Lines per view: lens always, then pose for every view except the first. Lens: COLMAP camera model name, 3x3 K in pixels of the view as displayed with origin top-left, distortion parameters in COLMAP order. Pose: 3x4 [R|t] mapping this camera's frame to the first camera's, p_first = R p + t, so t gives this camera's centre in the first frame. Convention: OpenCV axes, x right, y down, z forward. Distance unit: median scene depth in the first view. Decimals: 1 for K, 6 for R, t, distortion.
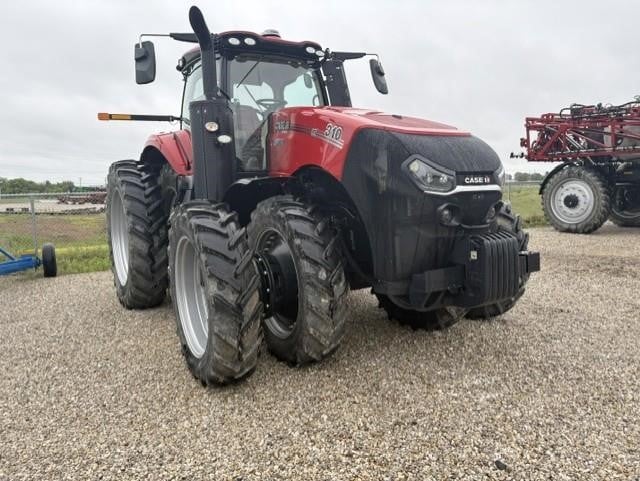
lens RADIAL K [[496.4, 0, 320.7], [0, 496.4, 234.0], [0, 0, 1]] dist [0.006354, 0.002280]
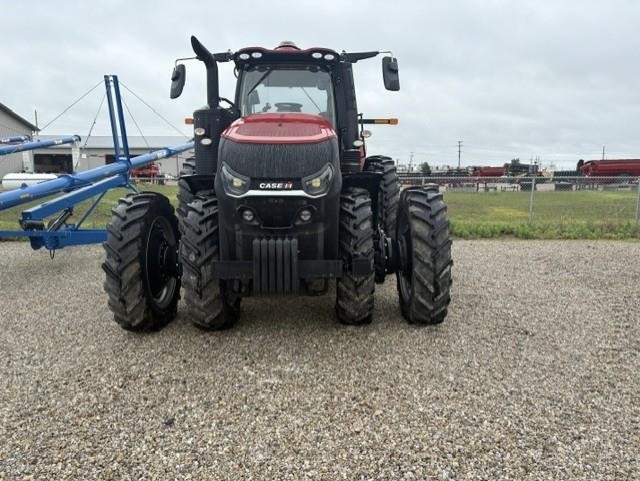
lens RADIAL K [[493.7, 0, 320.0], [0, 493.7, 240.5], [0, 0, 1]] dist [0.010895, -0.002261]
pose [[0.865149, 0.093409, -0.492739, 0.875604], [-0.071590, 0.995442, 0.063009, -0.058656], [0.496379, -0.019237, 0.867893, 0.092596]]
